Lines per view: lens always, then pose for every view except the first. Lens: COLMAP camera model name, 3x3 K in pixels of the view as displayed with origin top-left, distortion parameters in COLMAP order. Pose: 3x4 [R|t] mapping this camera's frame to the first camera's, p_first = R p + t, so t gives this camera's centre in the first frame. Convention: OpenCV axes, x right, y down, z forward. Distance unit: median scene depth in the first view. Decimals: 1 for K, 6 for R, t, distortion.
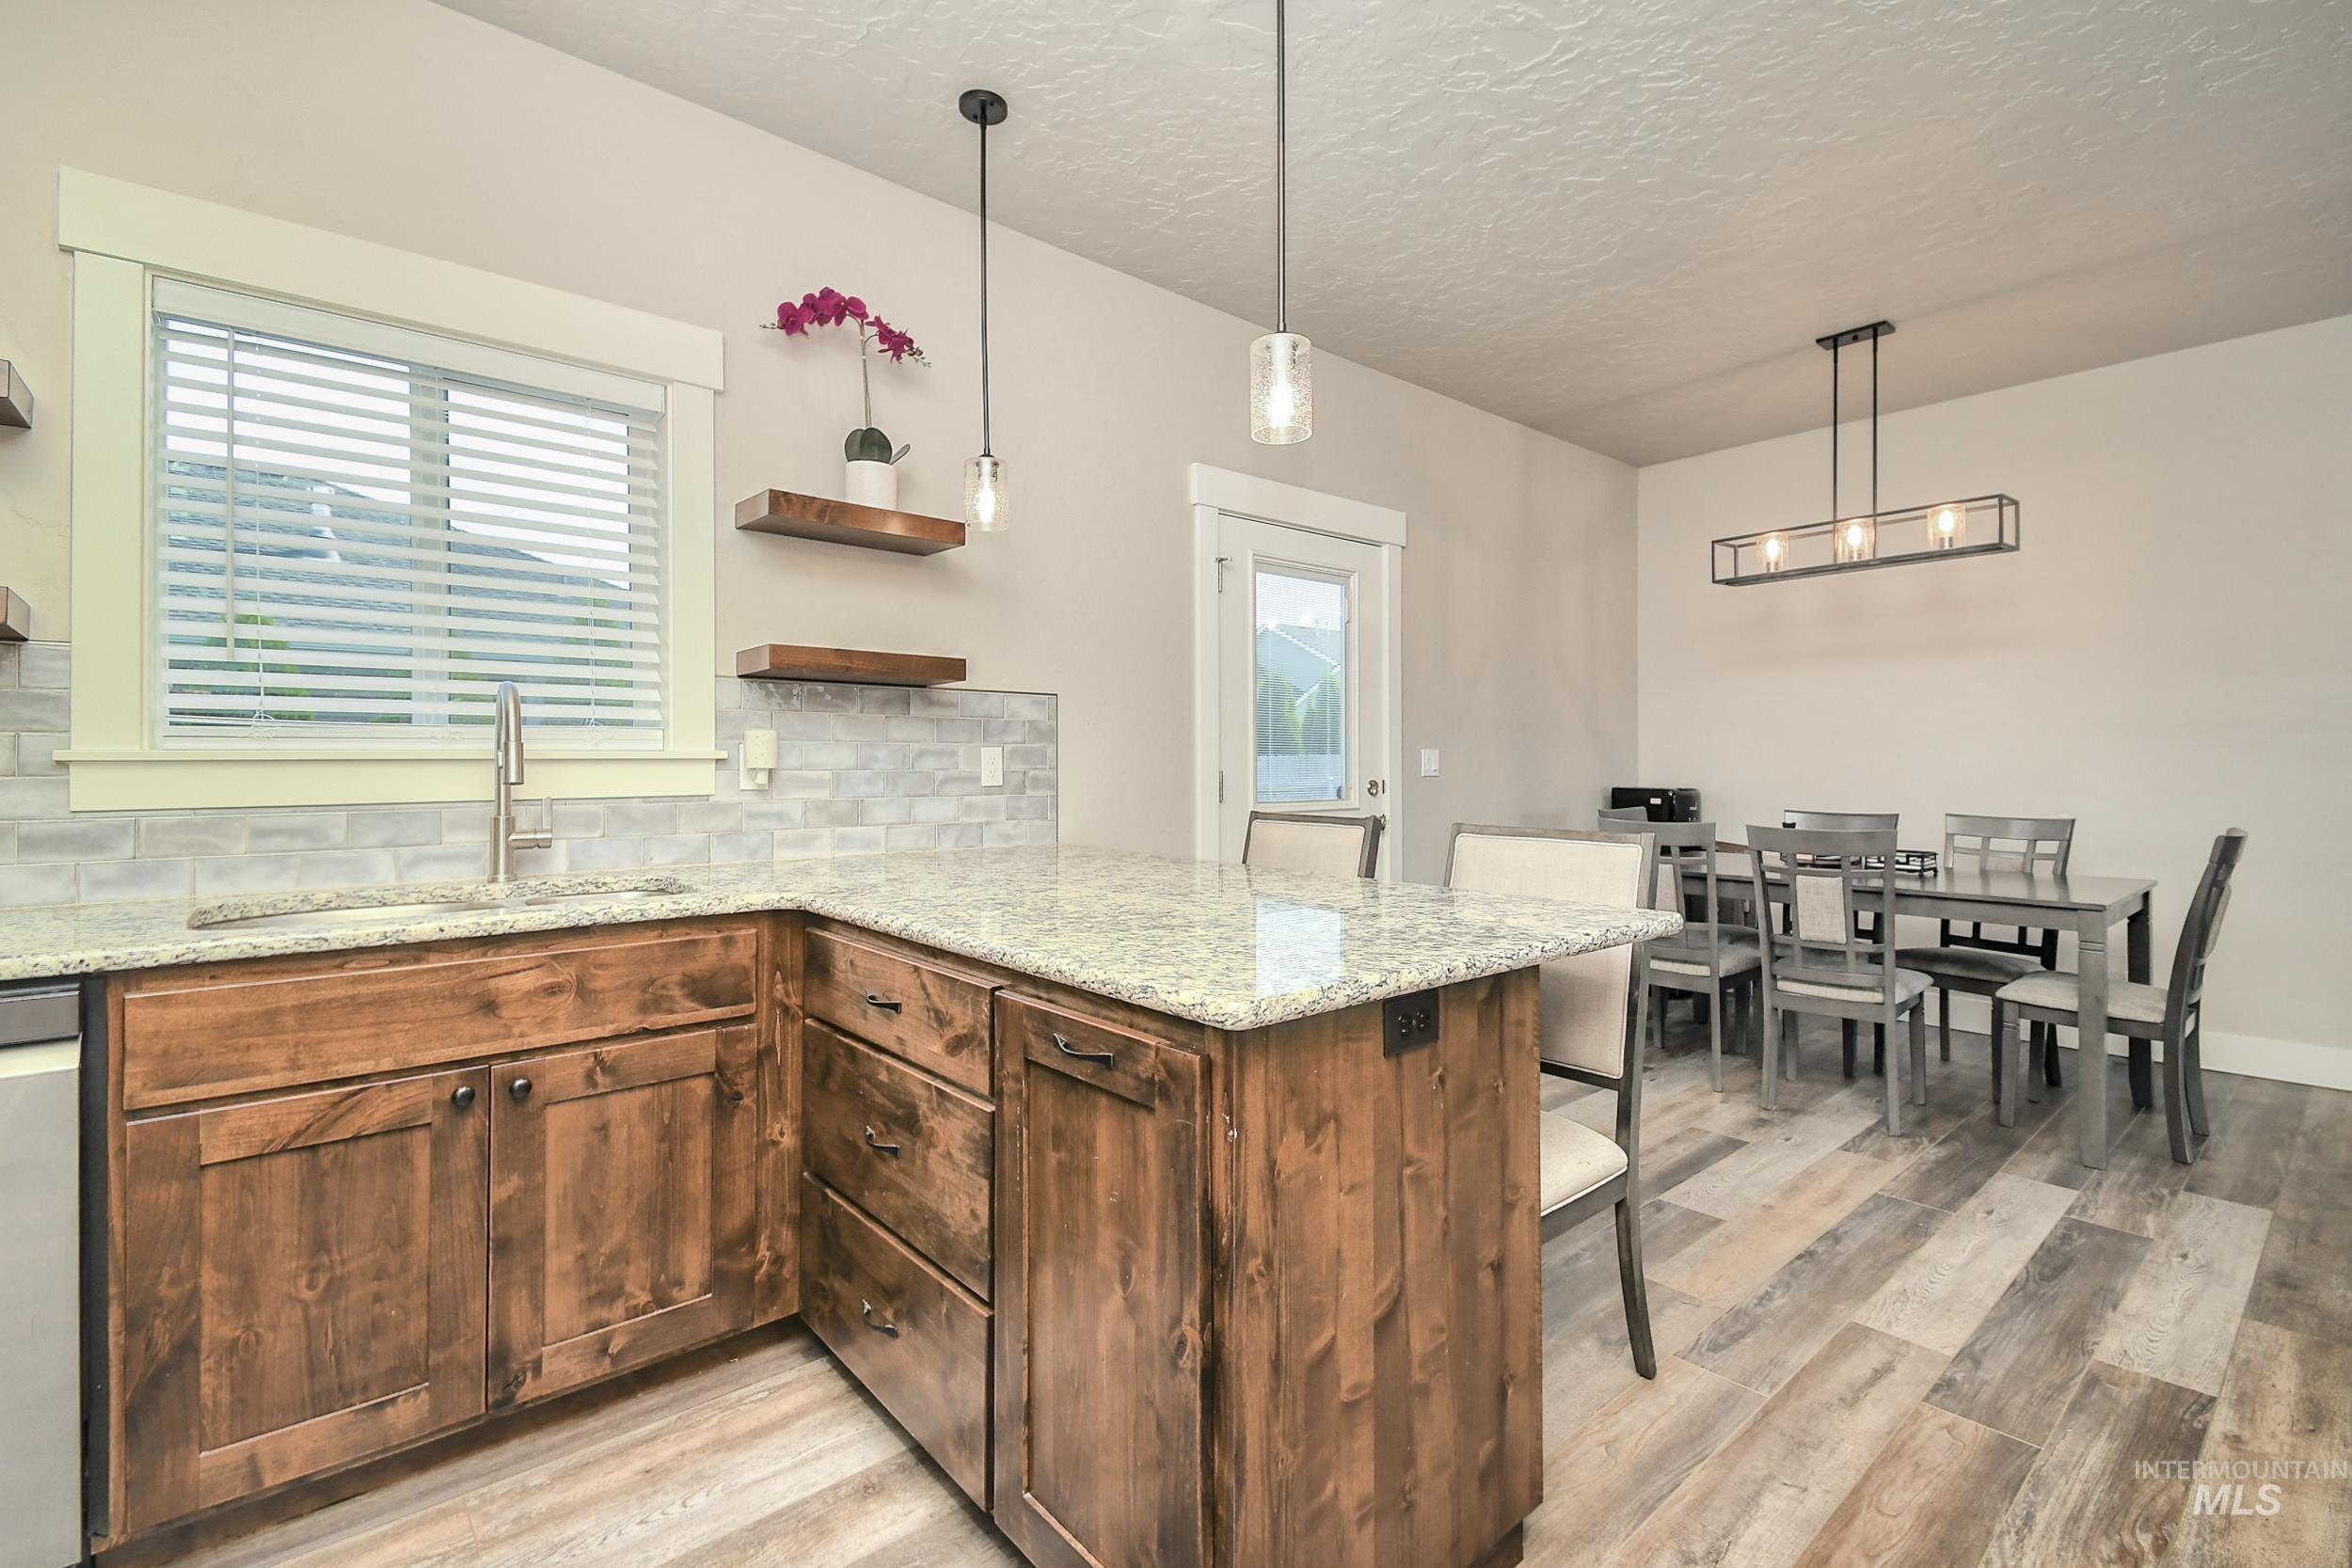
lens RADIAL K [[1056.5, 0, 1194.4], [0, 1056.5, 748.5], [0, 0, 1]] dist [0.034080, -0.013462]
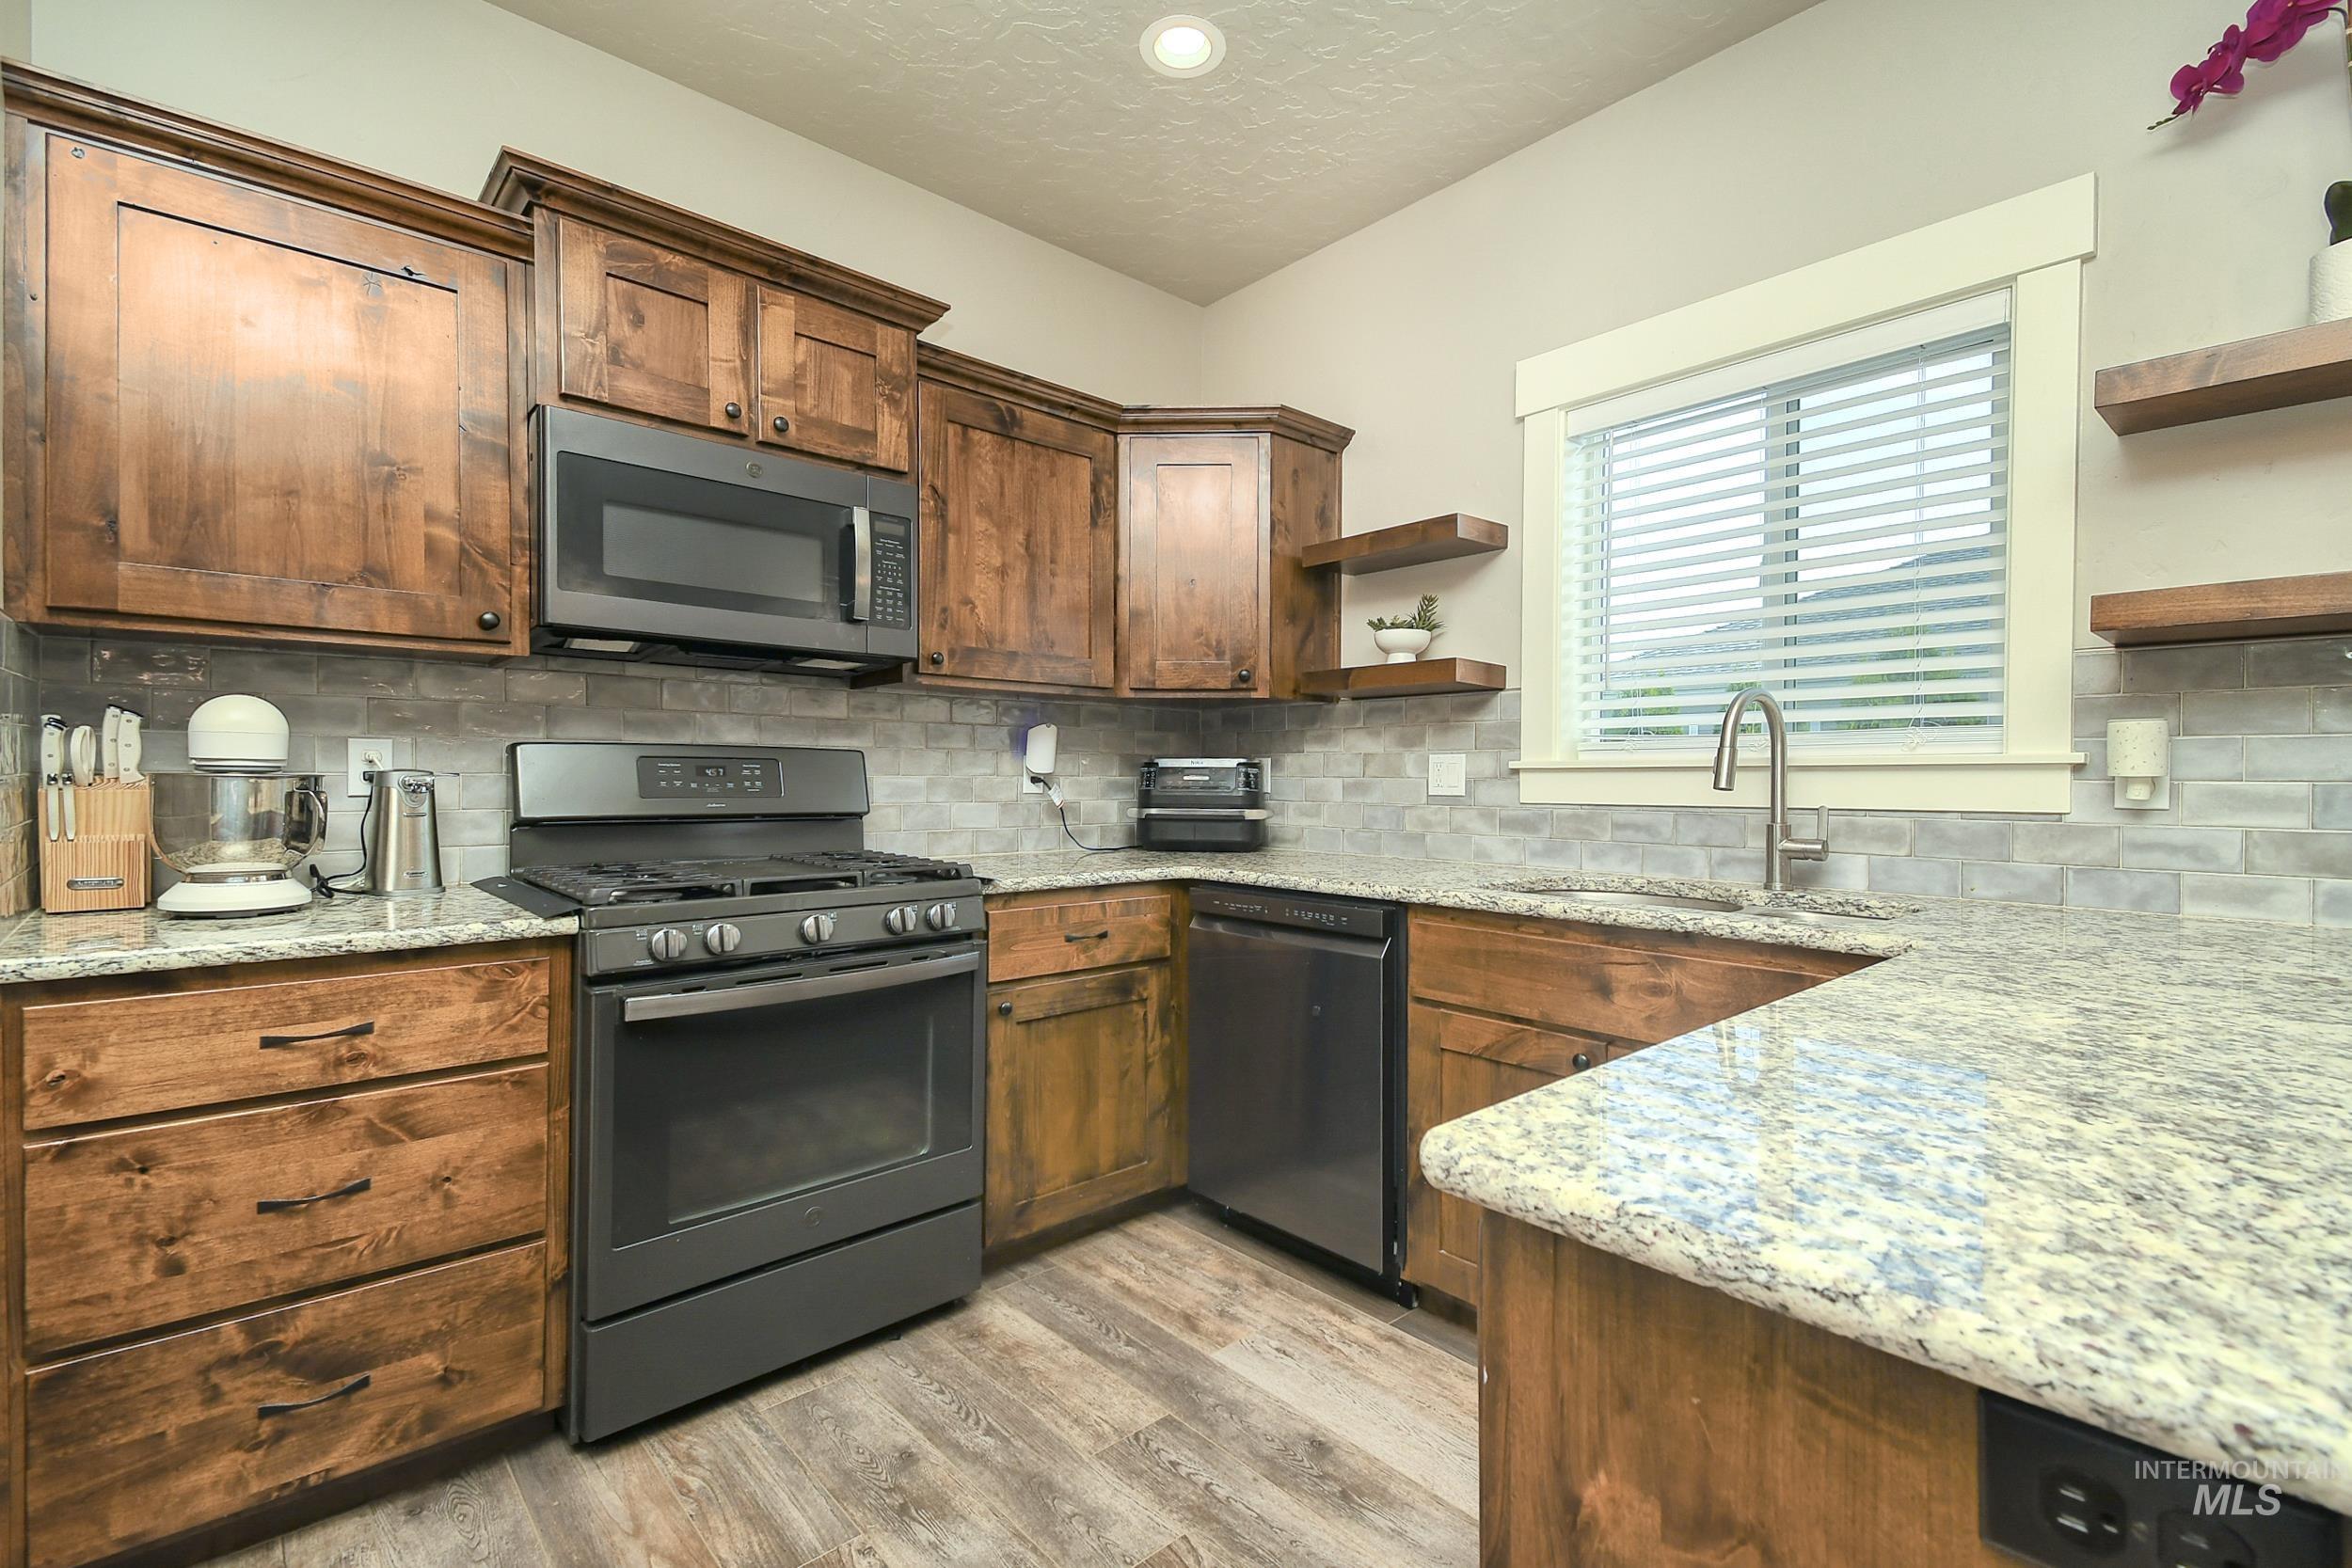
lens RADIAL K [[1056.5, 0, 1176.3], [0, 1056.5, 784.6], [0, 0, 1]] dist [0.034080, -0.013462]
pose [[-0.000748, 0.004711, -0.999989, 0.283172], [0.006036, 0.999971, 0.004707, 0.016470], [0.999982, -0.006033, -0.000776, 0.379740]]
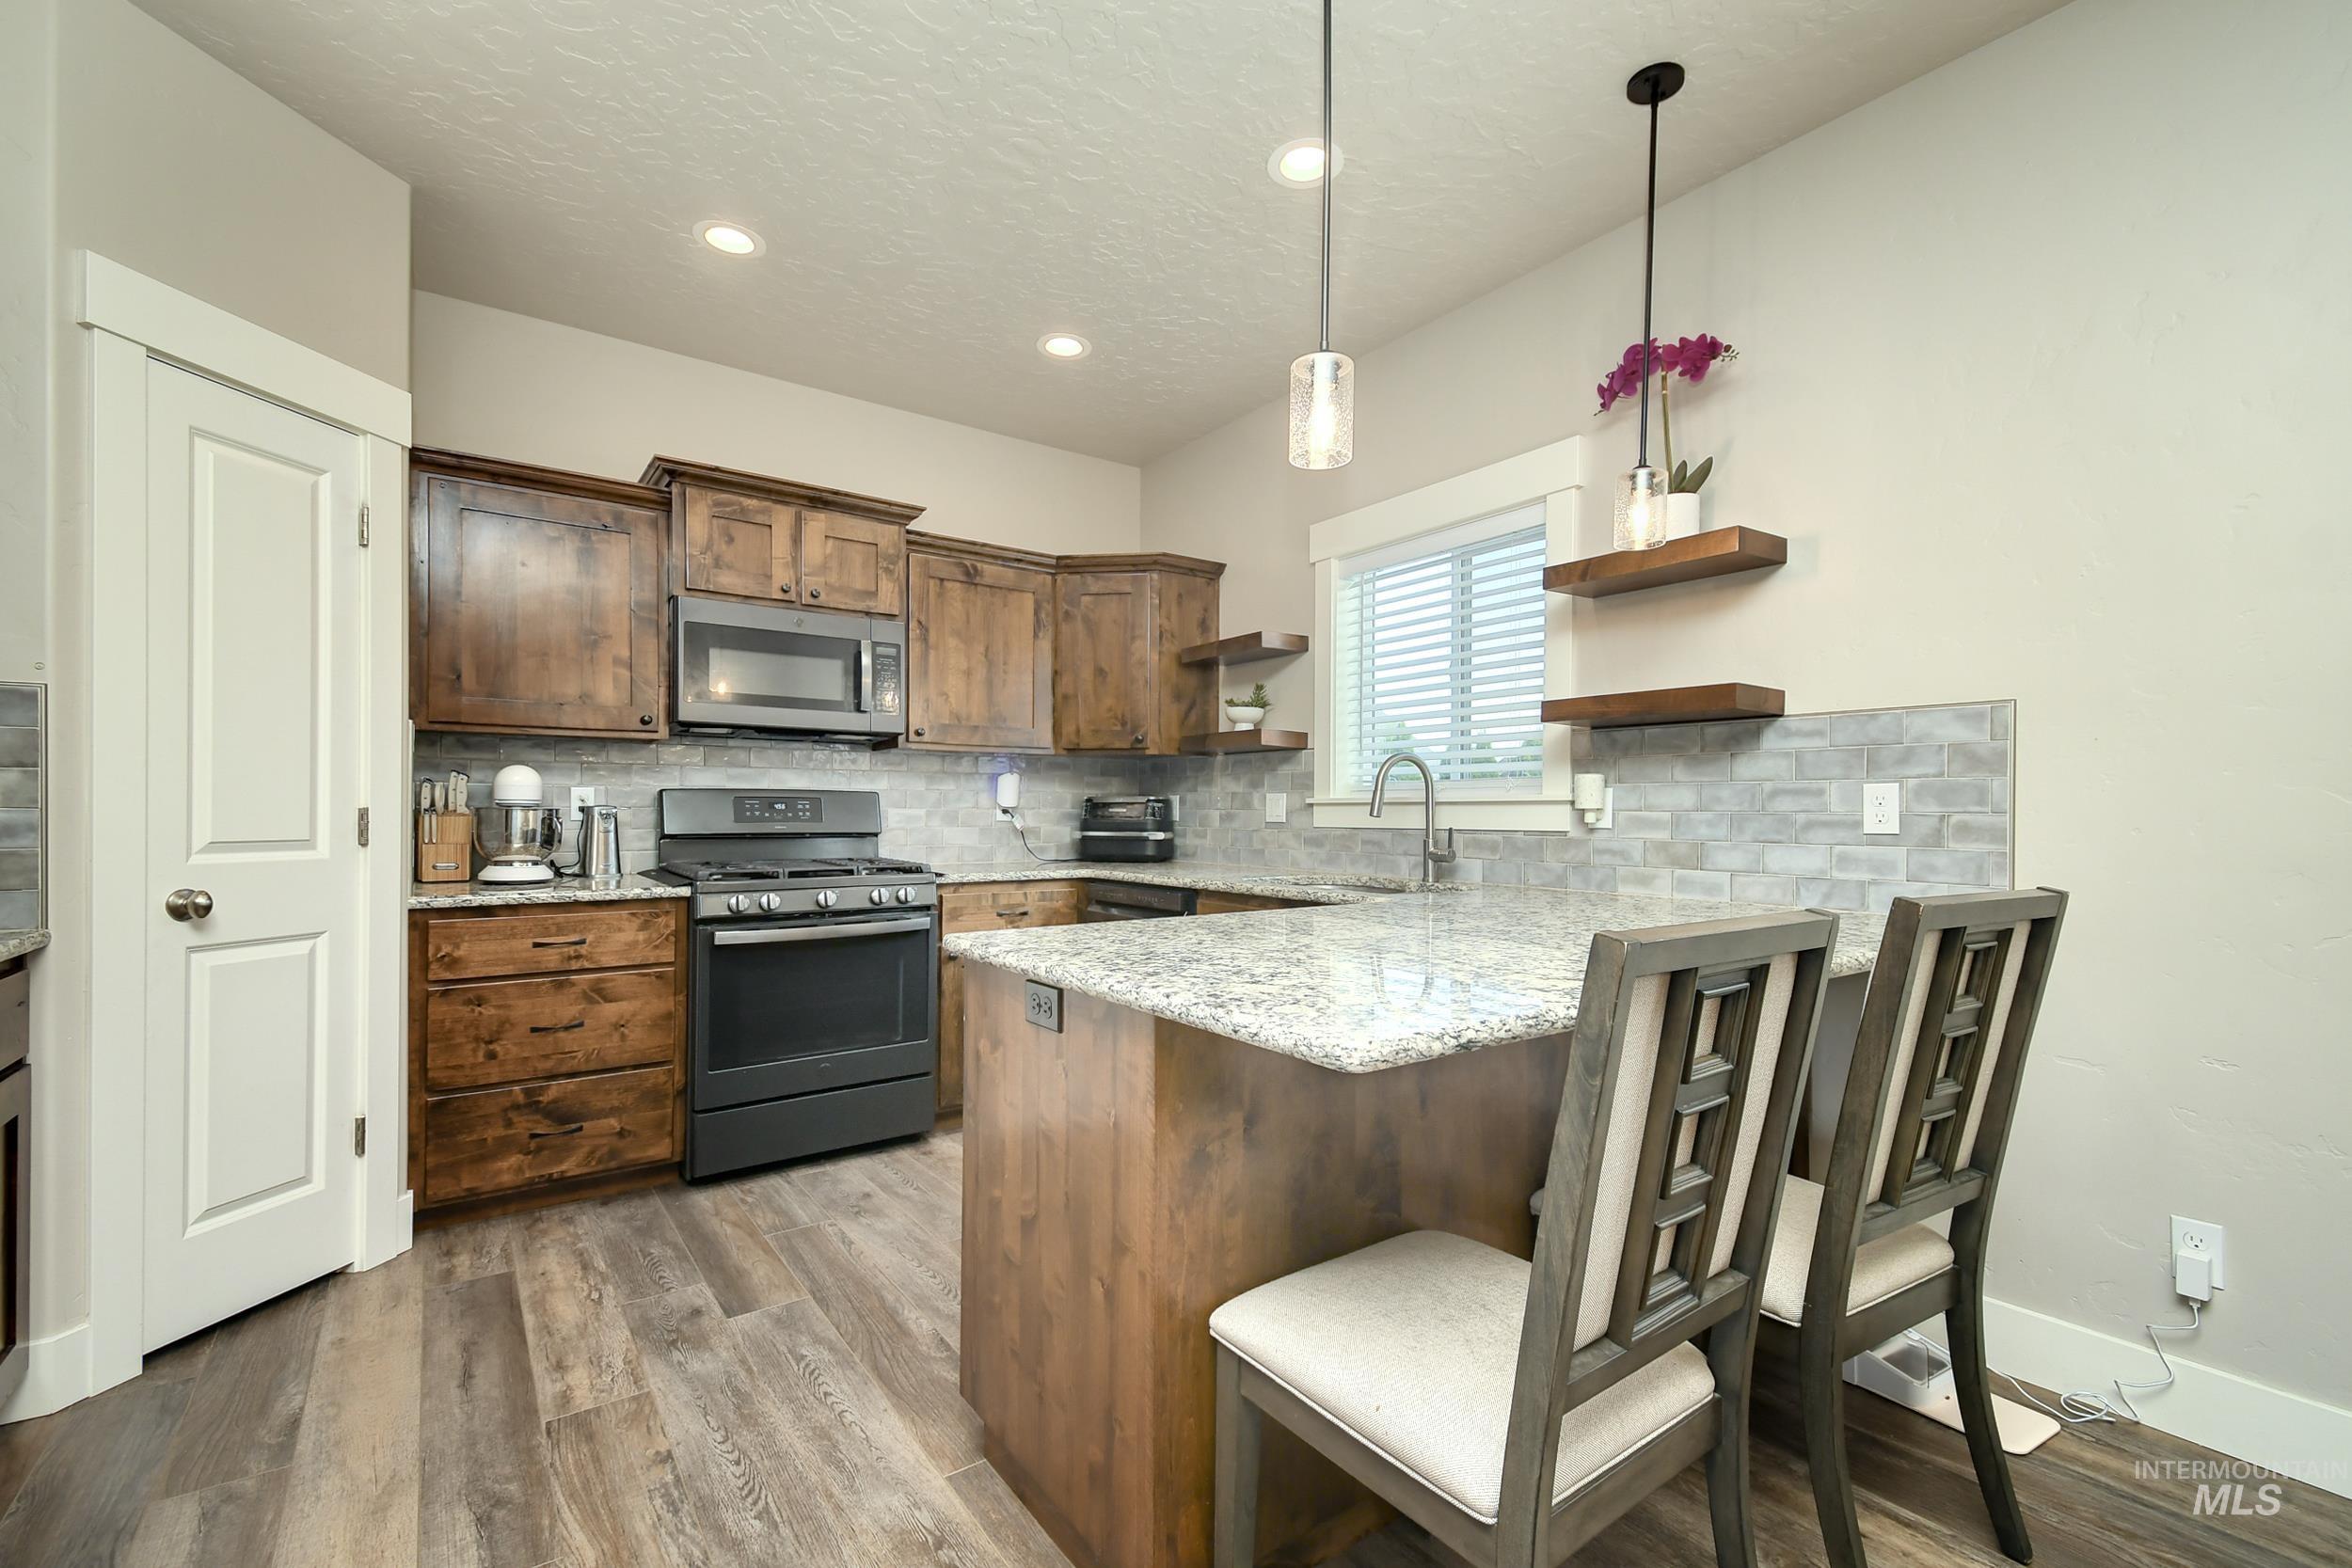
lens RADIAL K [[1031.5, 0, 1176.9], [0, 1031.5, 808.4], [0, 0, 1]] dist [0.034133, 0.001368]
pose [[-0.109809, -0.003908, -0.993945, 0.724454], [0.005857, 0.999972, -0.004579, 0.020421], [0.993935, -0.006324, -0.109783, 0.680332]]
